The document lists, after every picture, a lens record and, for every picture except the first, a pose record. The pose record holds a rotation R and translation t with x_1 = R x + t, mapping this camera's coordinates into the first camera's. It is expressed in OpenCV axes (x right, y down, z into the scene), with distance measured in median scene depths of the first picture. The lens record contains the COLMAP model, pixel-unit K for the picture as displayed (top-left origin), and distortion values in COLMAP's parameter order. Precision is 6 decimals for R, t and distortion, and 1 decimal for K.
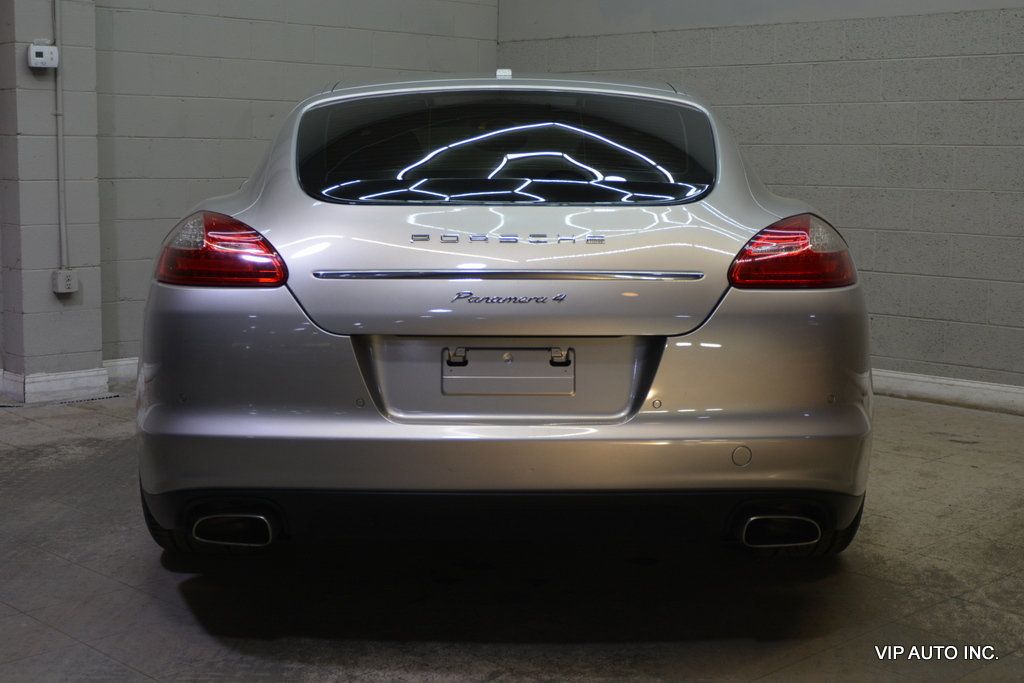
lens RADIAL K [[1447.0, 0, 512.0], [0, 1447.0, 341.5], [0, 0, 1]] dist [-0.010421, -0.030950]
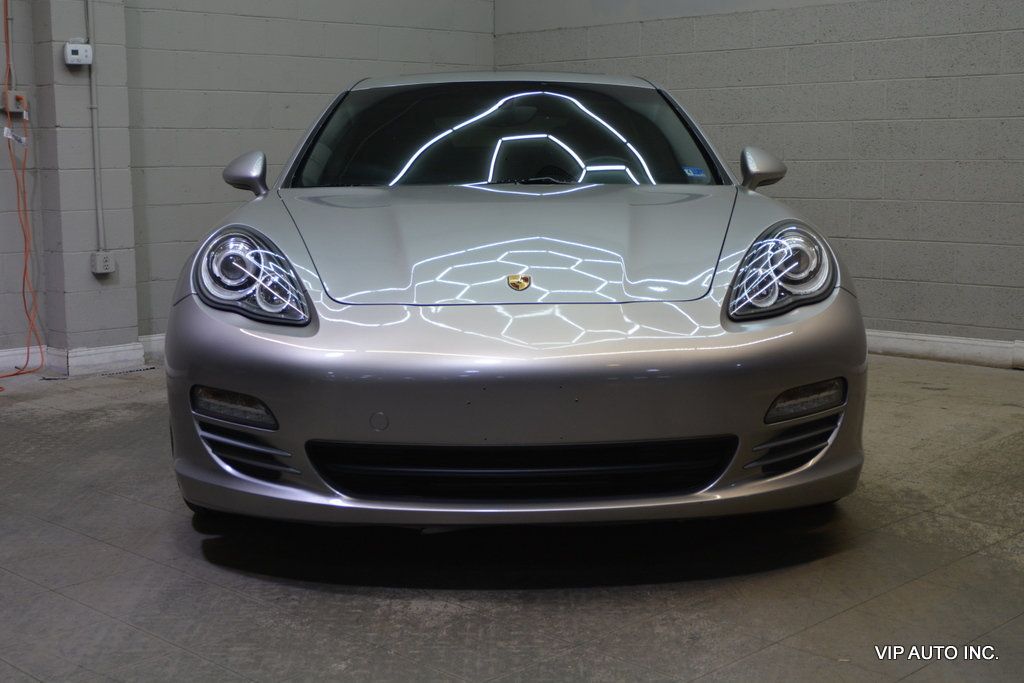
lens RADIAL K [[1406.0, 0, 512.0], [0, 1406.0, 341.5], [0, 0, 1]] dist [-0.000432, -0.010084]
pose [[0.999723, -0.022203, 0.007867, -0.013222], [0.022157, 0.999737, 0.005976, 0.018249], [-0.007998, -0.005800, 0.999951, -0.054887]]
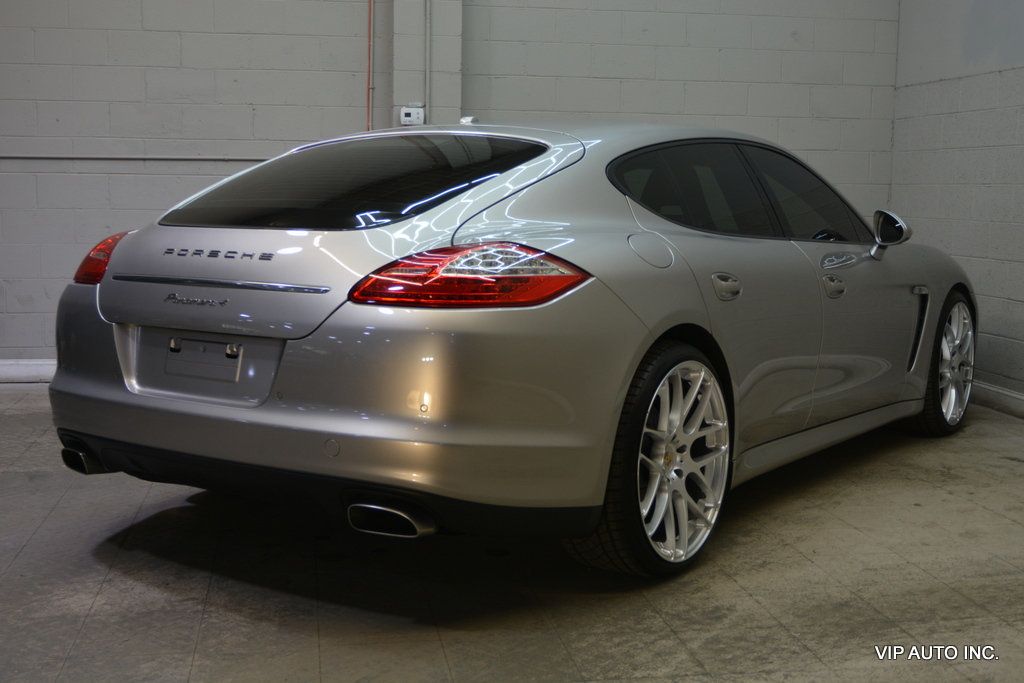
lens RADIAL K [[1288.0, 0, 512.0], [0, 1288.0, 341.5], [0, 0, 1]] dist [-0.009694, -0.003190]
pose [[0.814603, 0.067764, -0.576046, 0.418548], [-0.078171, 0.996917, 0.006730, -0.011351], [0.574726, 0.039548, 0.817389, 0.117102]]
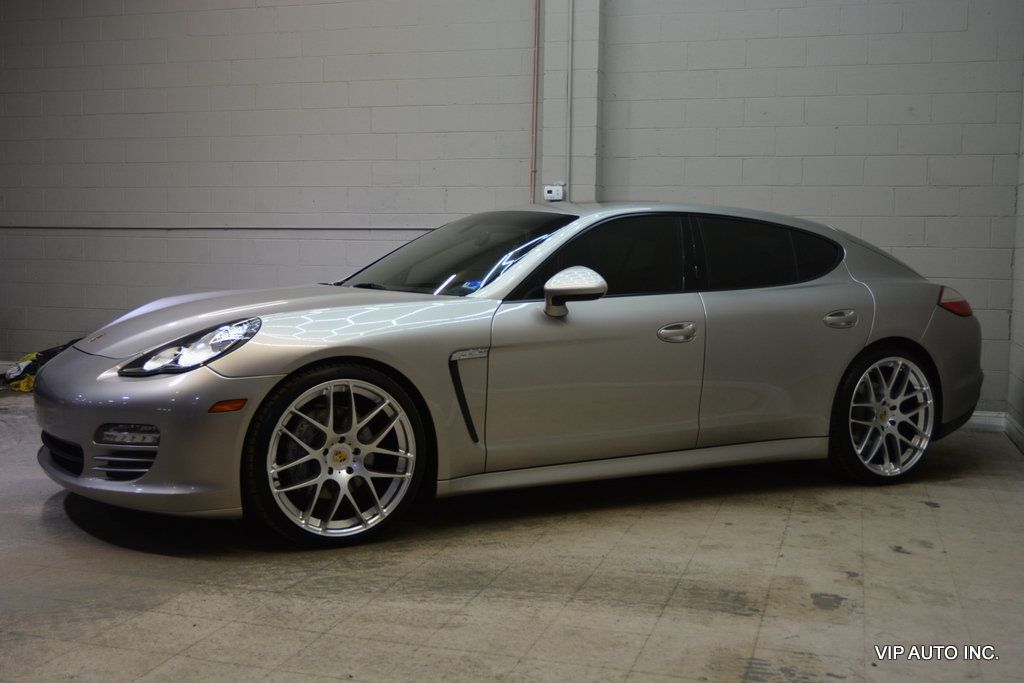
lens RADIAL K [[1159.8, 0, 512.0], [0, 1159.8, 341.5], [0, 0, 1]] dist [-0.002978, -0.005233]
pose [[0.471259, 0.064872, -0.879606, 0.780459], [-0.123350, 0.992338, 0.007100, -0.037284], [0.873327, 0.105153, 0.475650, 0.362211]]
